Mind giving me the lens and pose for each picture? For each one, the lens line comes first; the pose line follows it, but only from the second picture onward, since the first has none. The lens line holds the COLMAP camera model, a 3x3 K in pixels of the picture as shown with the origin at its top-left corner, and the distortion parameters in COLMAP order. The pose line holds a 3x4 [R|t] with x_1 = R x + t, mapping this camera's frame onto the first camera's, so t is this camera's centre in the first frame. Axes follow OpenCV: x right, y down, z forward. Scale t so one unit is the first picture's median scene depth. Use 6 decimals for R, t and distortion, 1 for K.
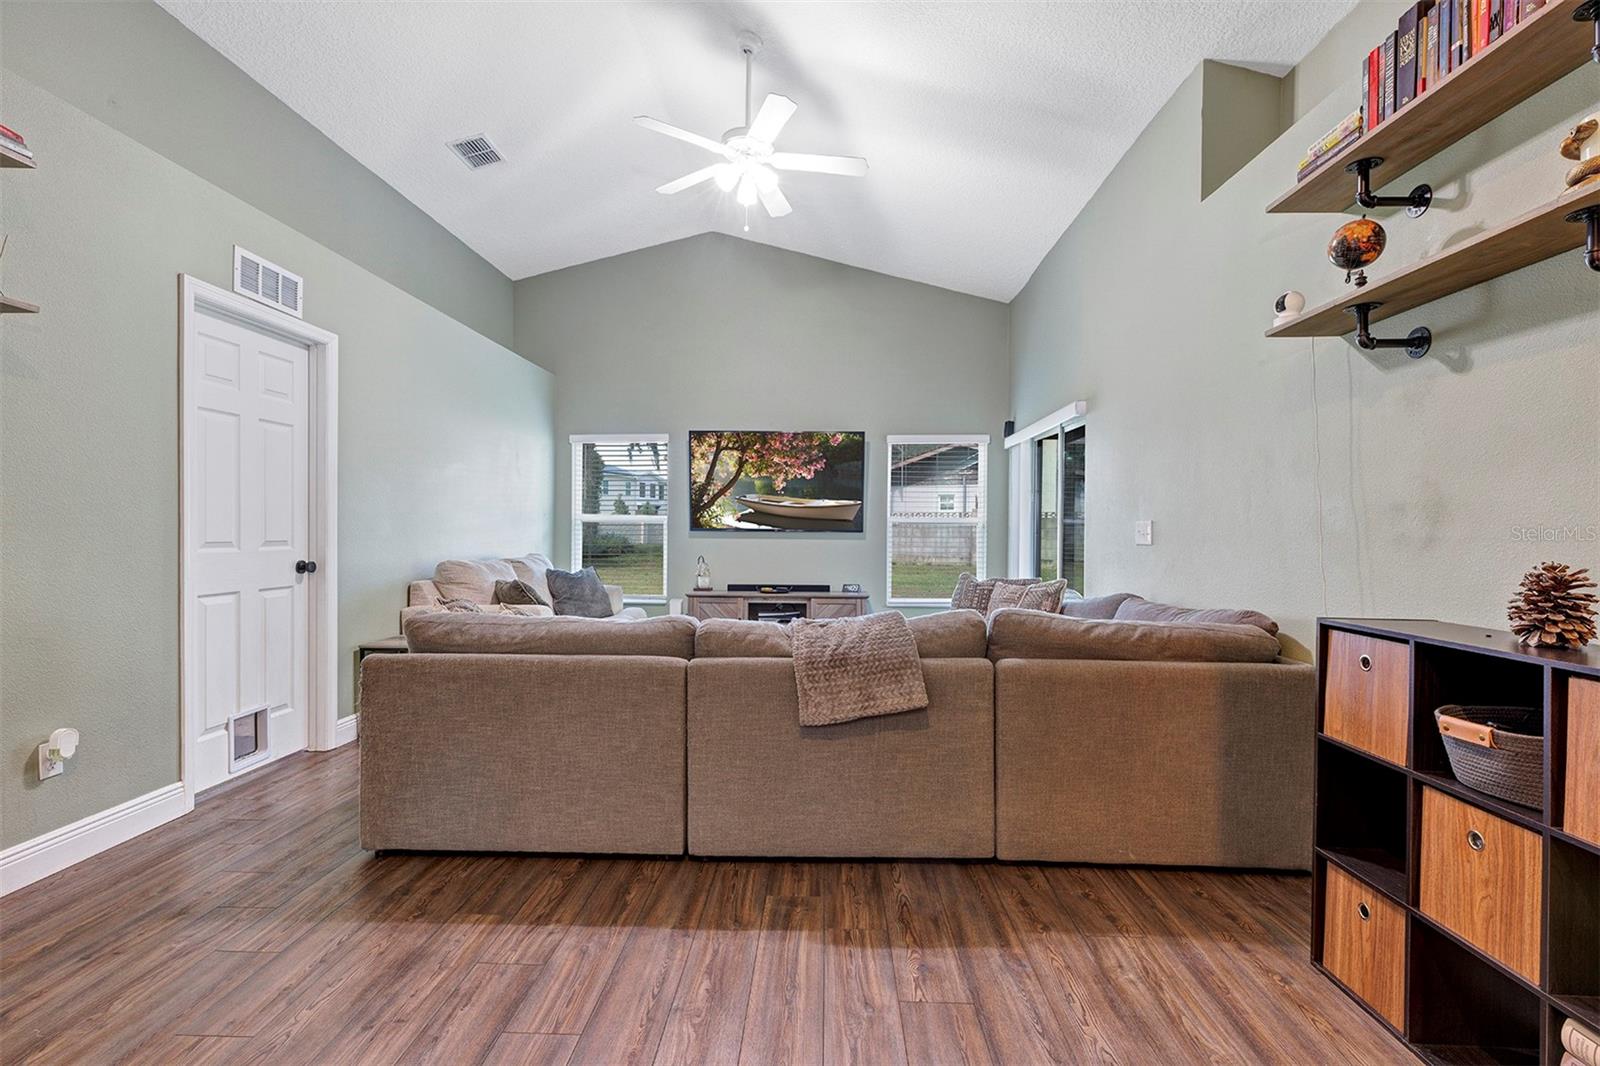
lens RADIAL K [[729.8, 0, 798.3], [0, 729.8, 530.7], [0, 0, 1]] dist [0.008027, 0.000777]
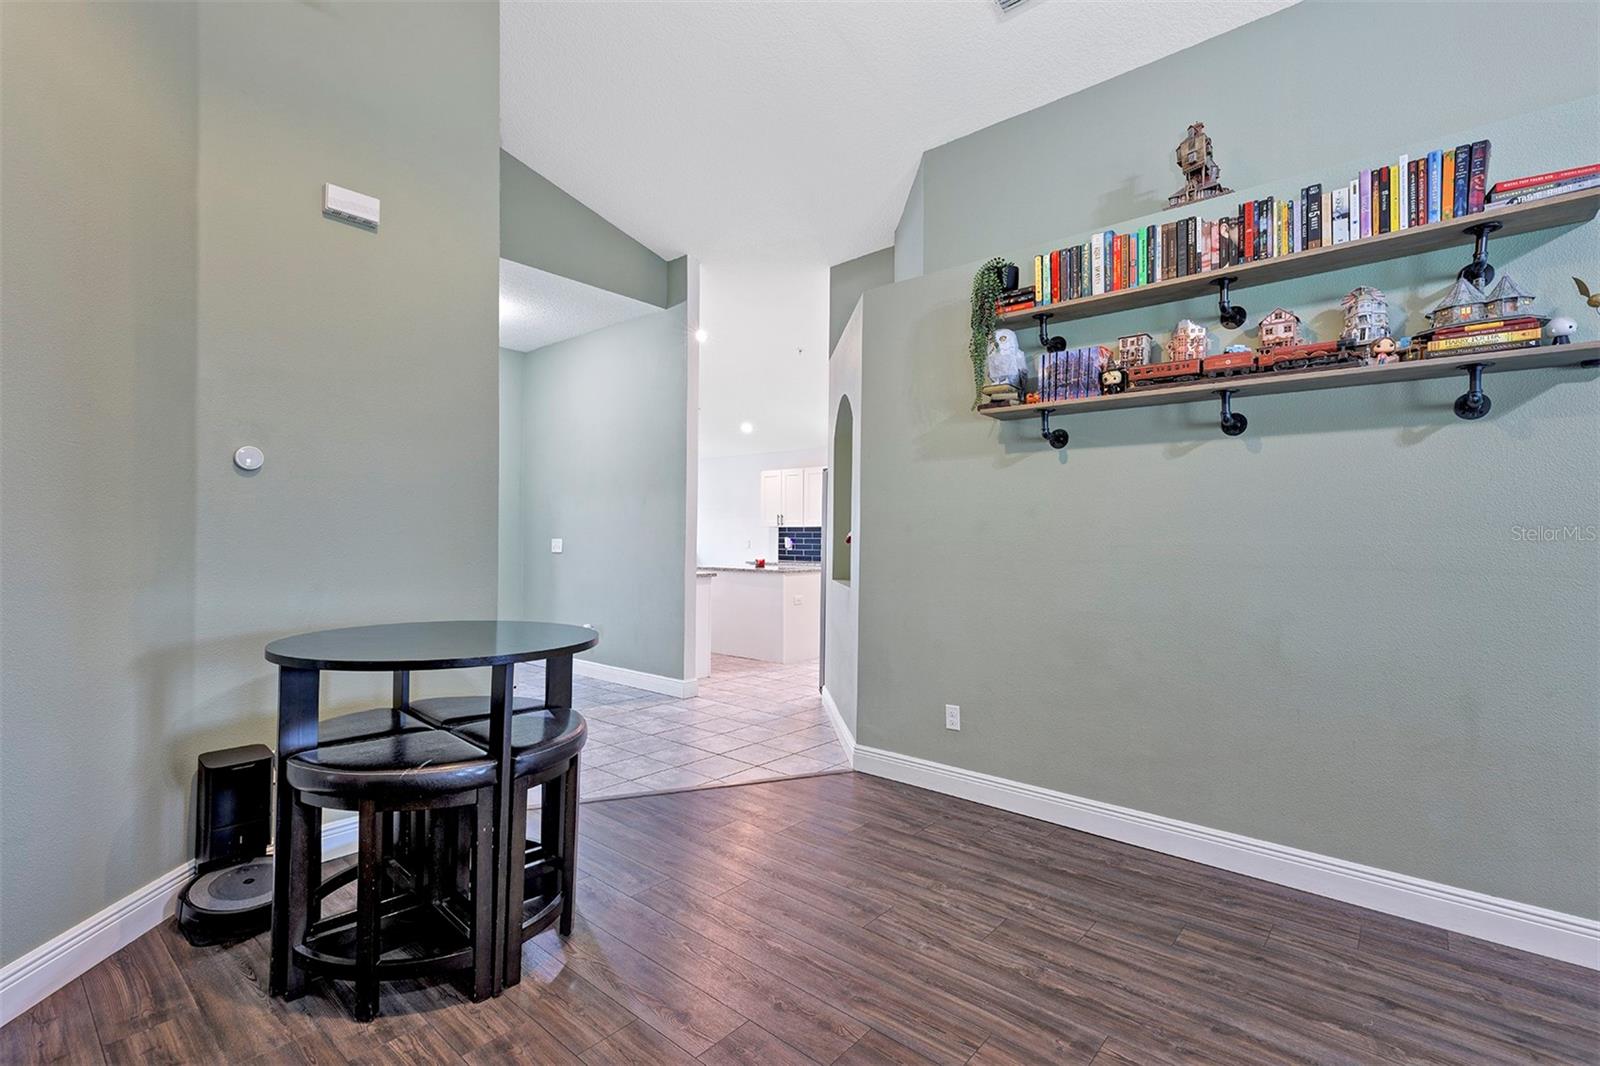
lens RADIAL K [[729.8, 0, 804.2], [0, 729.8, 528.4], [0, 0, 1]] dist [0.008027, 0.000777]
pose [[-0.615787, -0.026377, -0.787471, 0.208109], [-0.018403, 0.999648, -0.019093, -0.020371], [0.787698, 0.002734, -0.616056, 0.518434]]
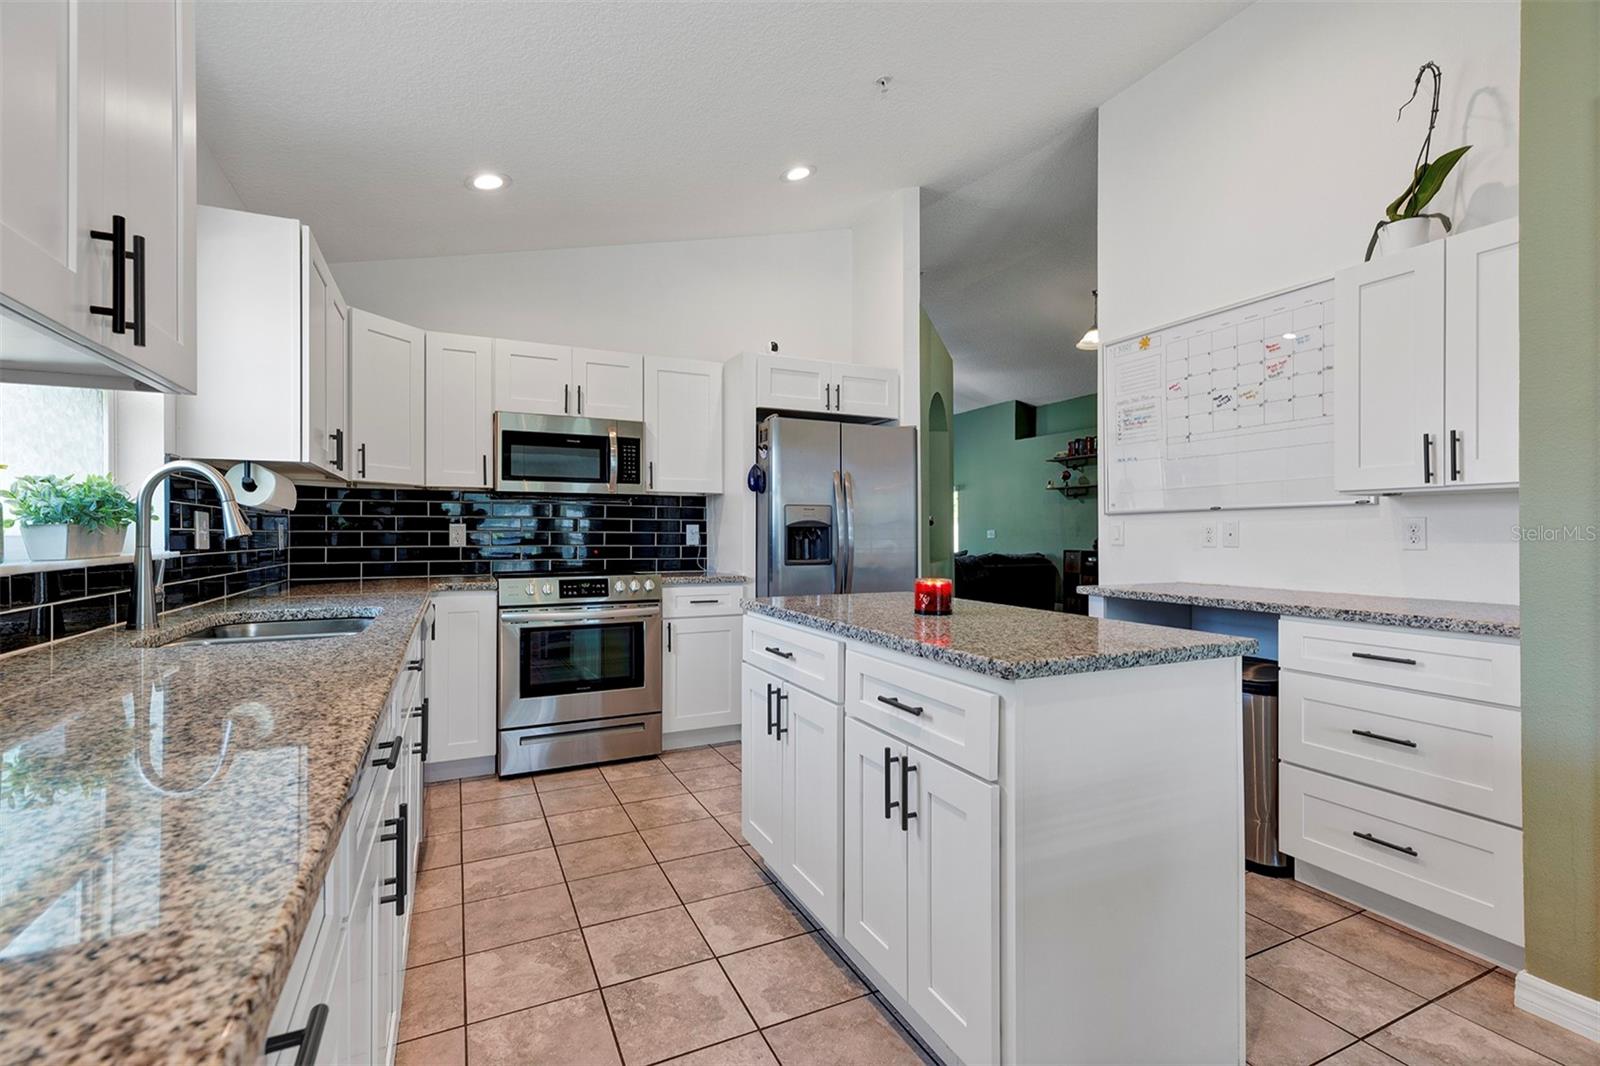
lens RADIAL K [[729.8, 0, 798.8], [0, 729.8, 526.8], [0, 0, 1]] dist [0.008027, 0.000777]
pose [[0.882010, -0.003027, 0.471221, -1.978053], [0.008355, 0.999923, -0.009216, -0.007846], [-0.471156, 0.012066, 0.881967, -1.563509]]
